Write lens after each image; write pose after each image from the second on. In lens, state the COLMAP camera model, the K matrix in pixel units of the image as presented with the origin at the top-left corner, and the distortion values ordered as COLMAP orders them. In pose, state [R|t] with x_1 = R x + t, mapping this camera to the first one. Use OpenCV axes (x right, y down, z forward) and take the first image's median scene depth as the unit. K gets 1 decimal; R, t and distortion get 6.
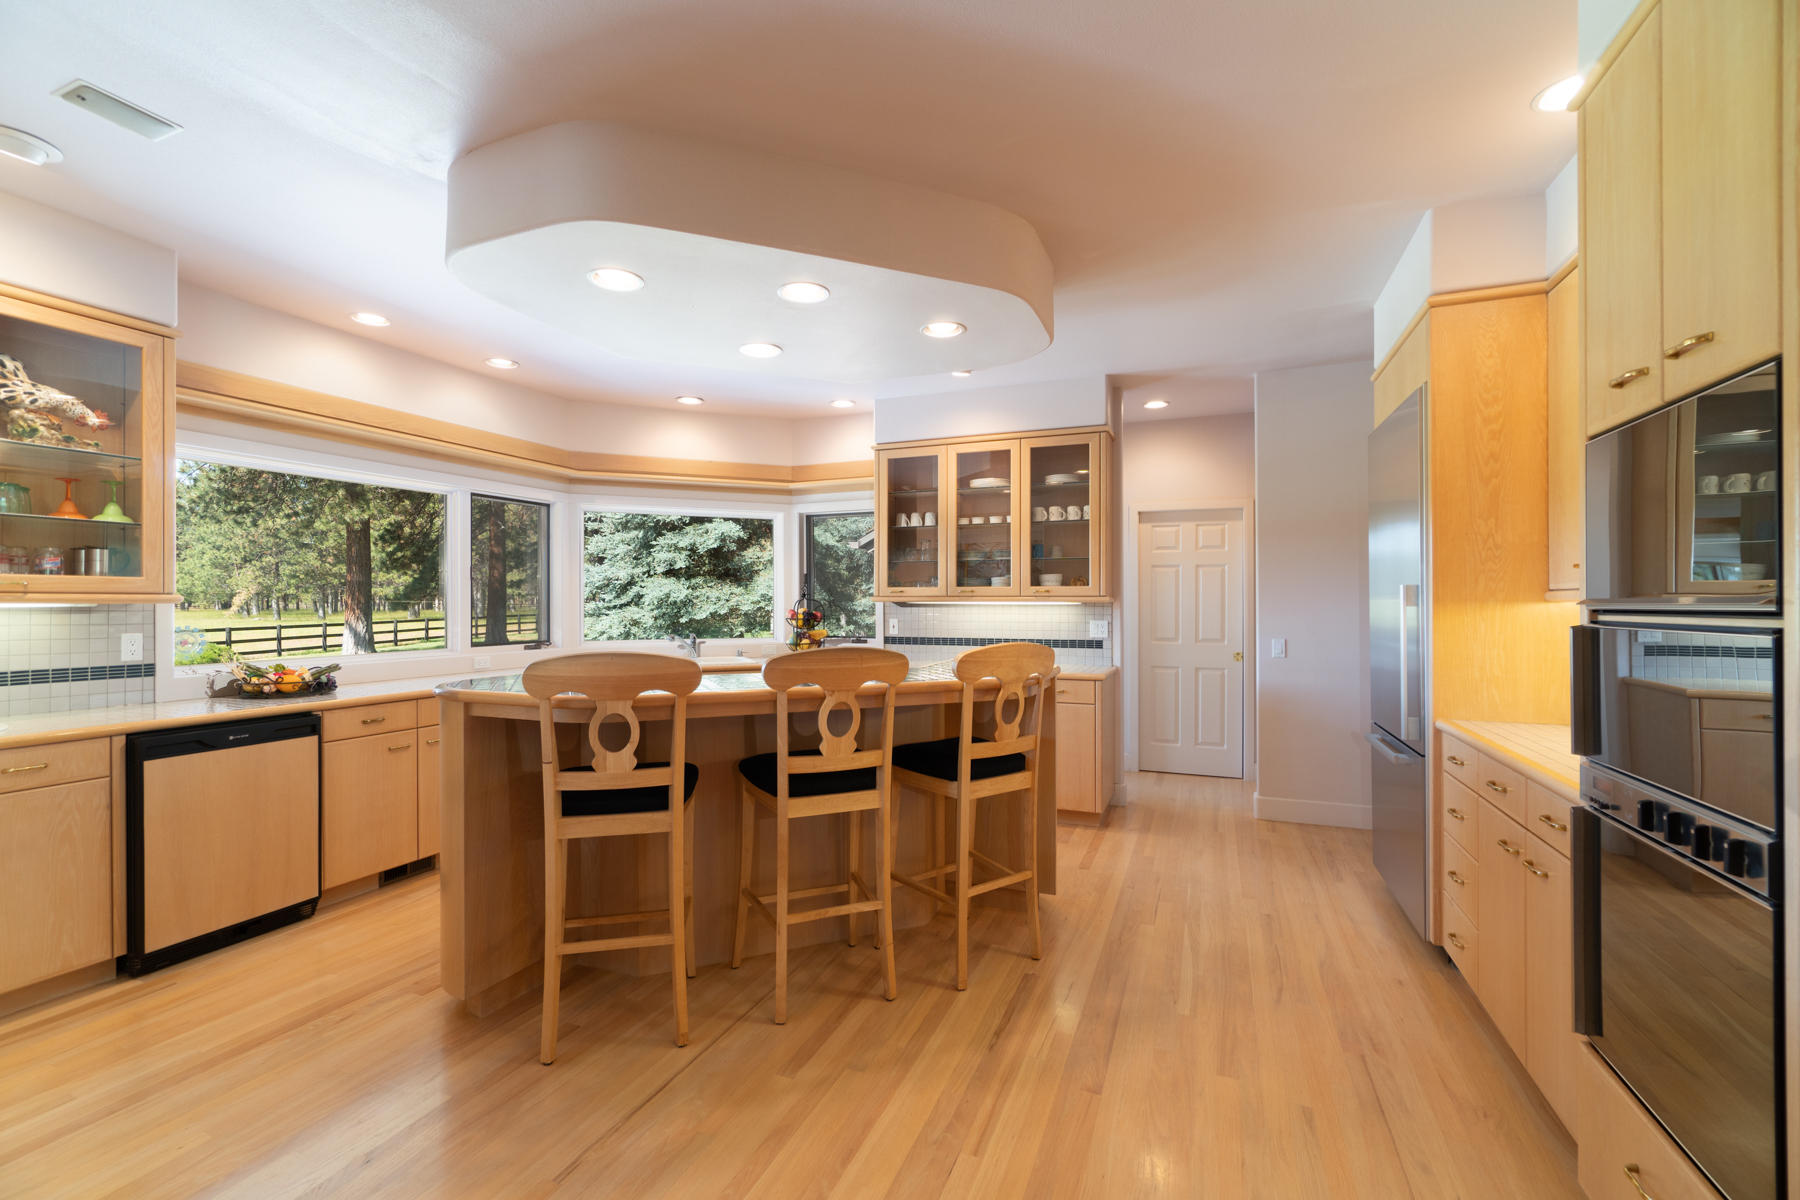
lens RADIAL K [[789.2, 0, 899.2], [0, 789.2, 604.3], [0, 0, 1]] dist [-0.039644, 0.001634]
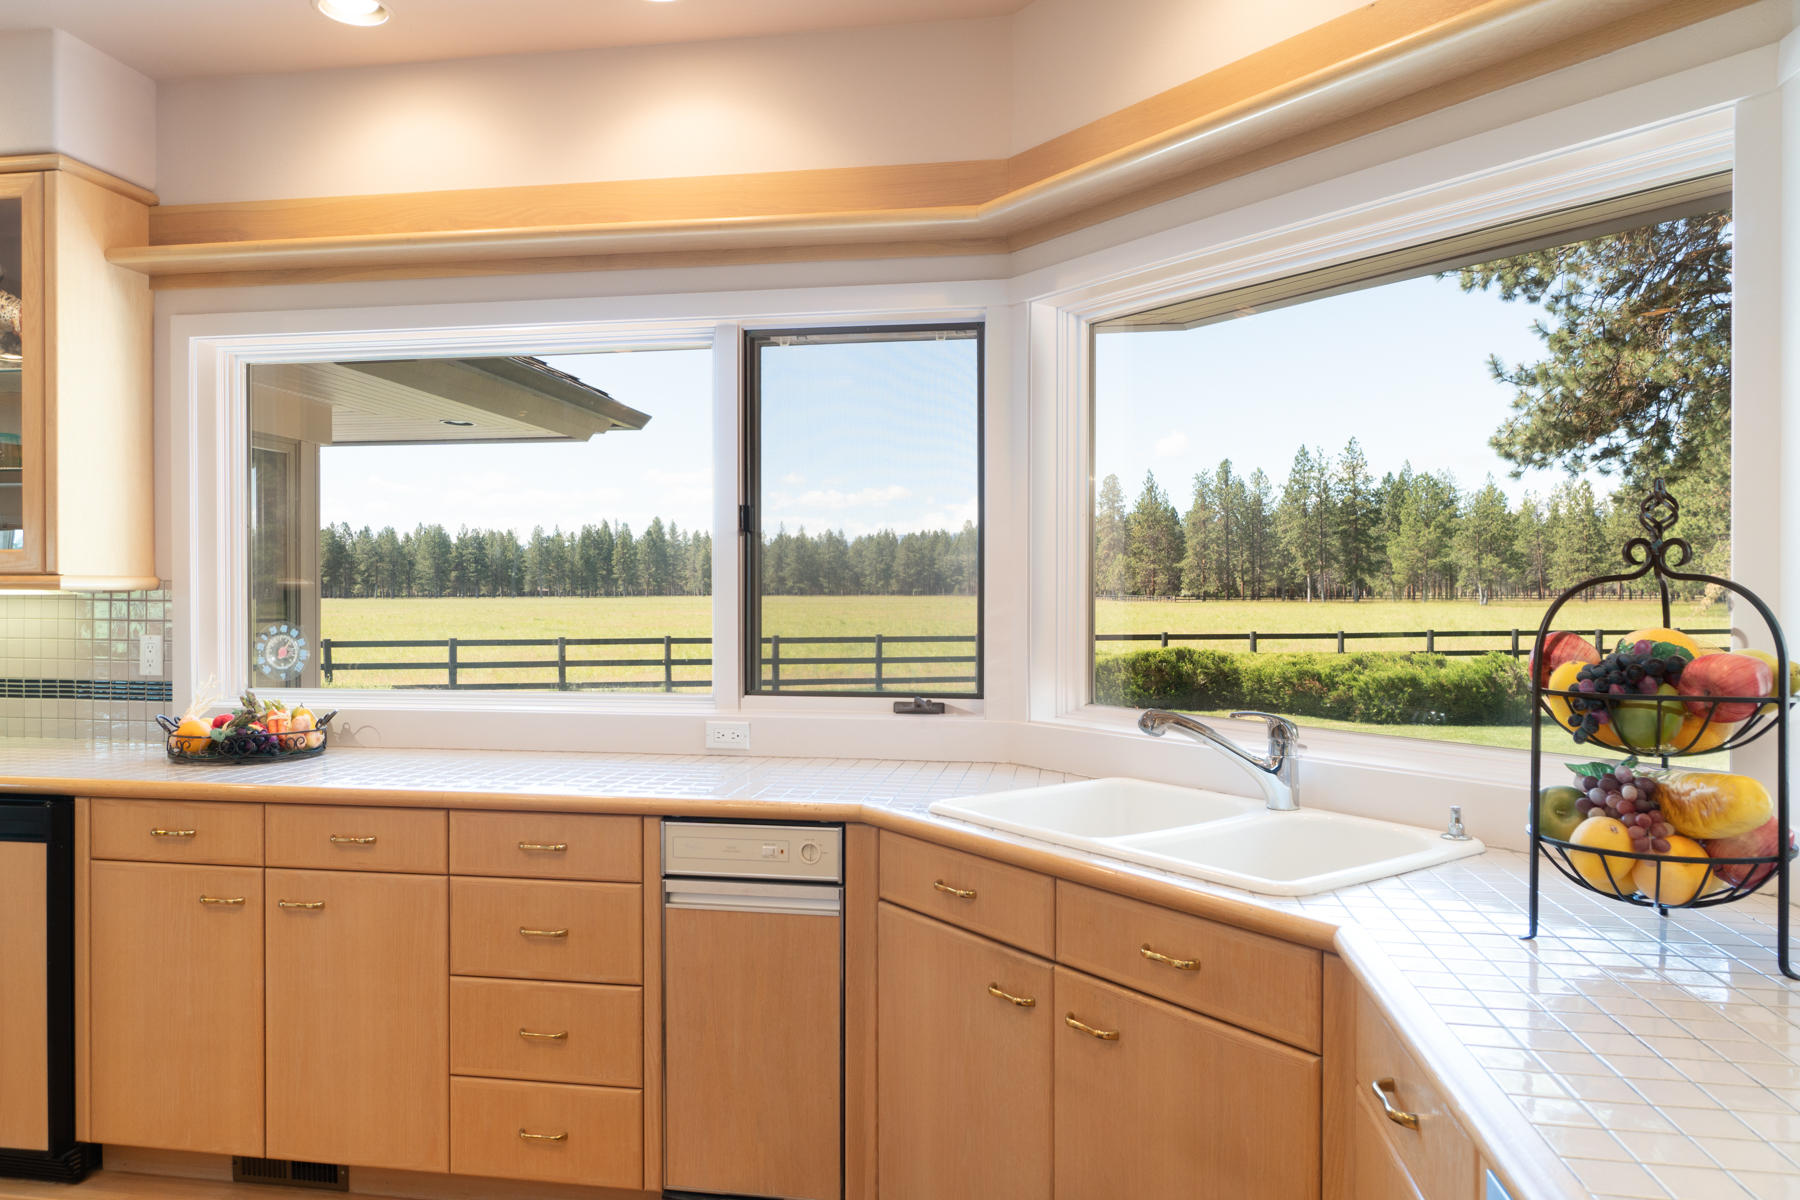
lens RADIAL K [[1200.5, 0, 888.7], [0, 1200.5, 604.1], [0, 0, 1]] dist [-0.006881, -0.002483]
pose [[0.207360, 0.017241, -0.978113, 0.182796], [-0.011102, 0.999822, 0.015270, -0.014183], [0.978202, 0.007693, 0.207515, 1.600667]]
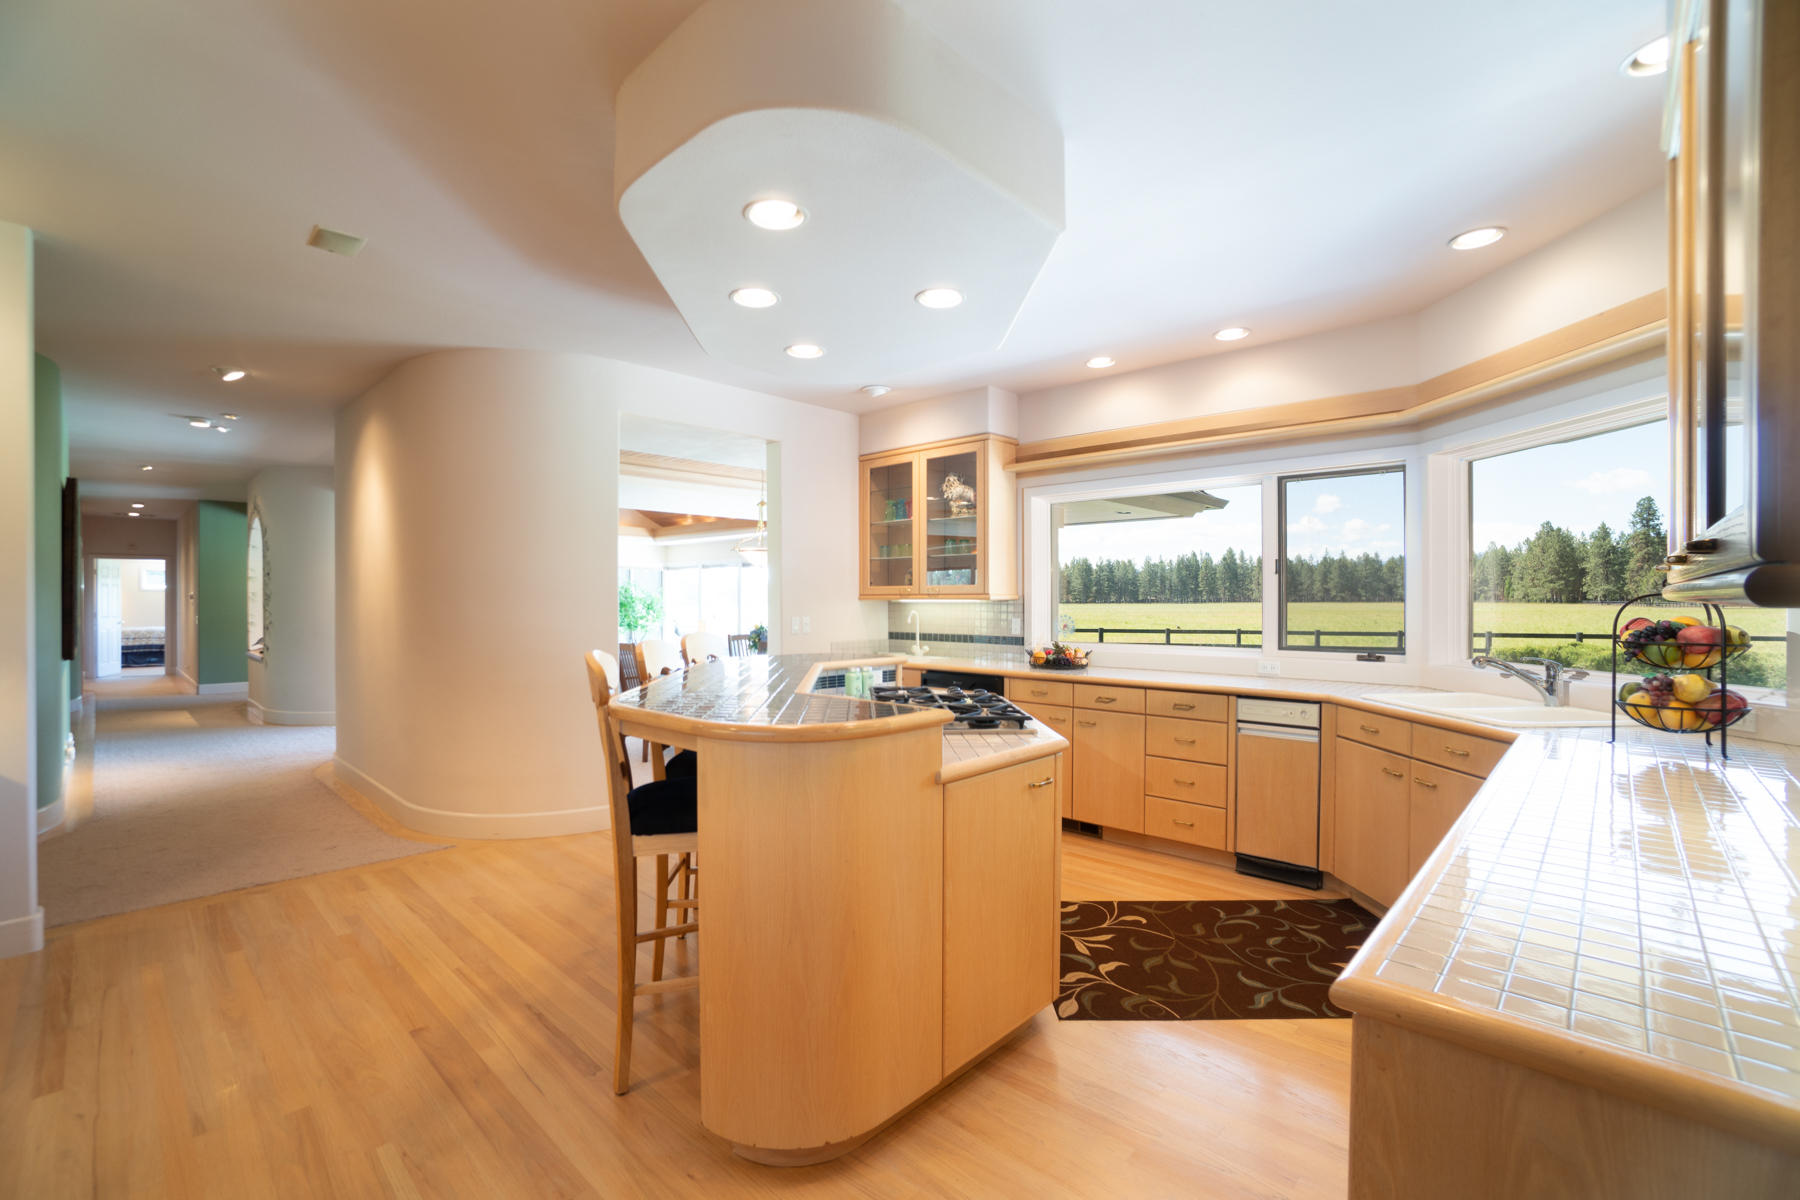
lens RADIAL K [[789.2, 0, 890.4], [0, 789.2, 604.8], [0, 0, 1]] dist [-0.039644, 0.001634]
pose [[-0.381309, 0.013309, -0.924352, 0.782955], [-0.003831, 0.999865, 0.015977, -0.020018], [0.924440, 0.009633, -0.381207, 1.583130]]
